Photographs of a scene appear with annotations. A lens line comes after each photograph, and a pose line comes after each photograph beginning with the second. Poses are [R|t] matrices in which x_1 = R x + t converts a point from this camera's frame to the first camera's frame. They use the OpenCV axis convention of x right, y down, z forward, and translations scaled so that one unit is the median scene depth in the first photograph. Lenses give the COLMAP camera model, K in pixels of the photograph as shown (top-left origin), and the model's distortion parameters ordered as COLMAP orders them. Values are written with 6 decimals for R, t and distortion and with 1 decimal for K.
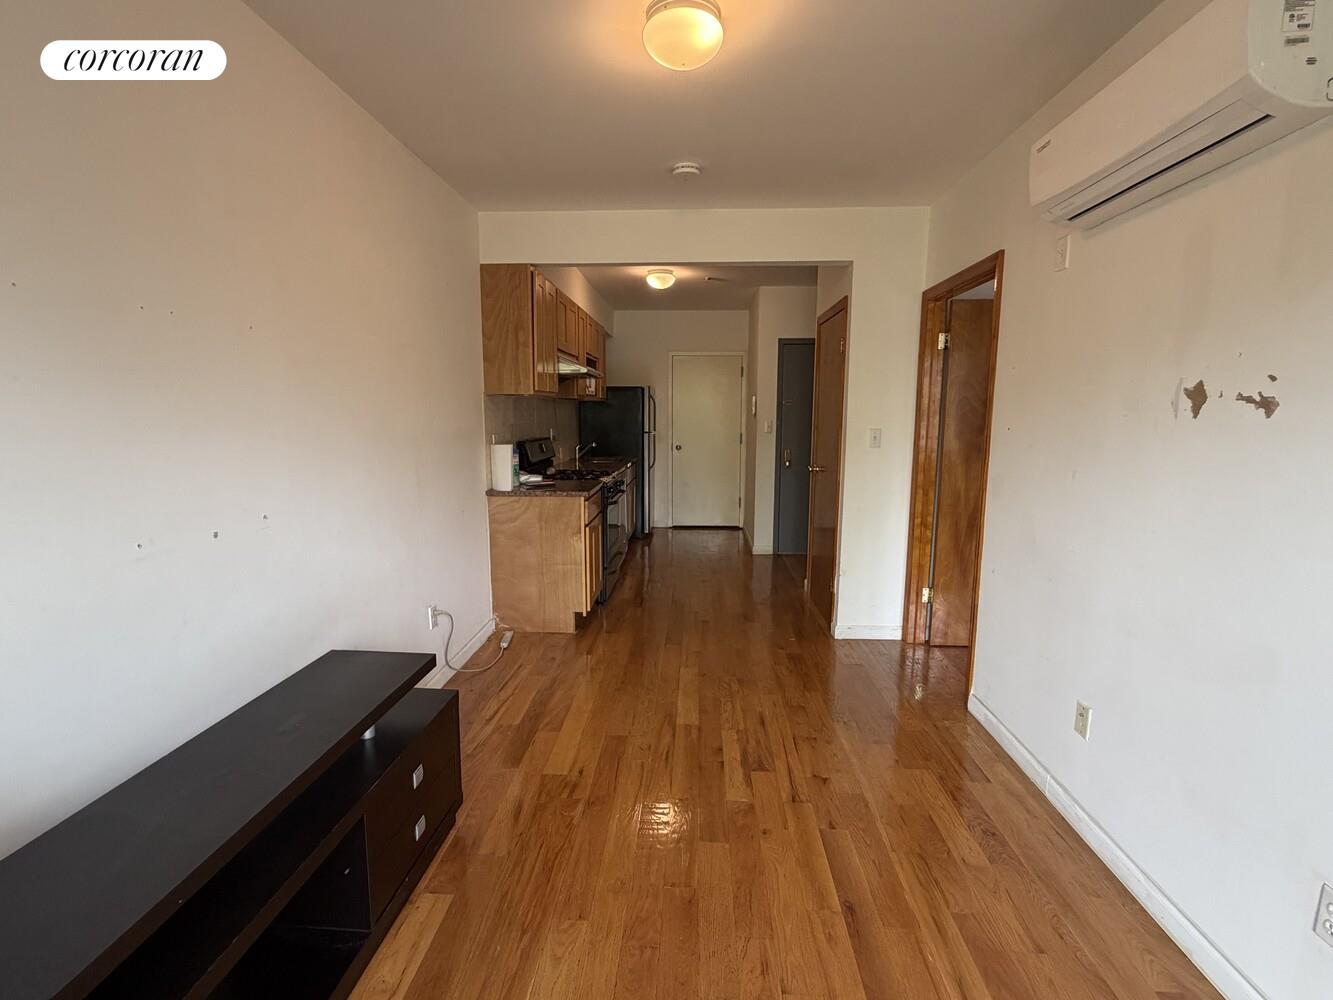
lens RADIAL K [[623.5, 0, 675.4], [0, 623.5, 497.4], [0, 0, 1]] dist [-0.002131, 0.000557]
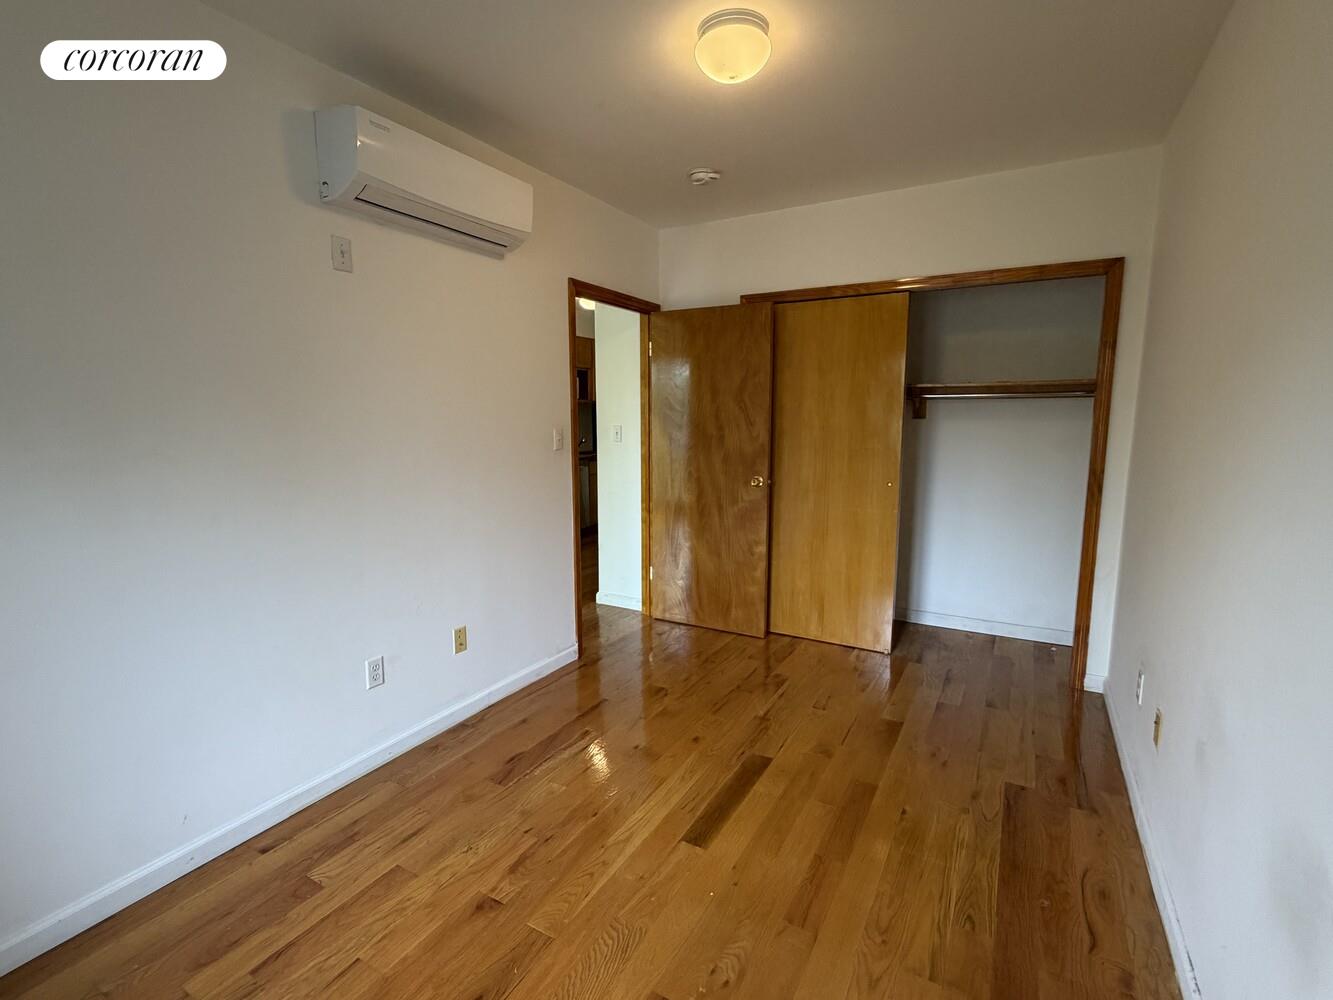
lens RADIAL K [[623.5, 0, 660.5], [0, 623.5, 506.8], [0, 0, 1]] dist [-0.002131, 0.000557]
pose [[0.881474, 0.059276, -0.468498, 1.220489], [-0.052494, 0.998242, 0.027535, 0.005555], [0.469306, 0.000322, 0.883035, 0.011167]]
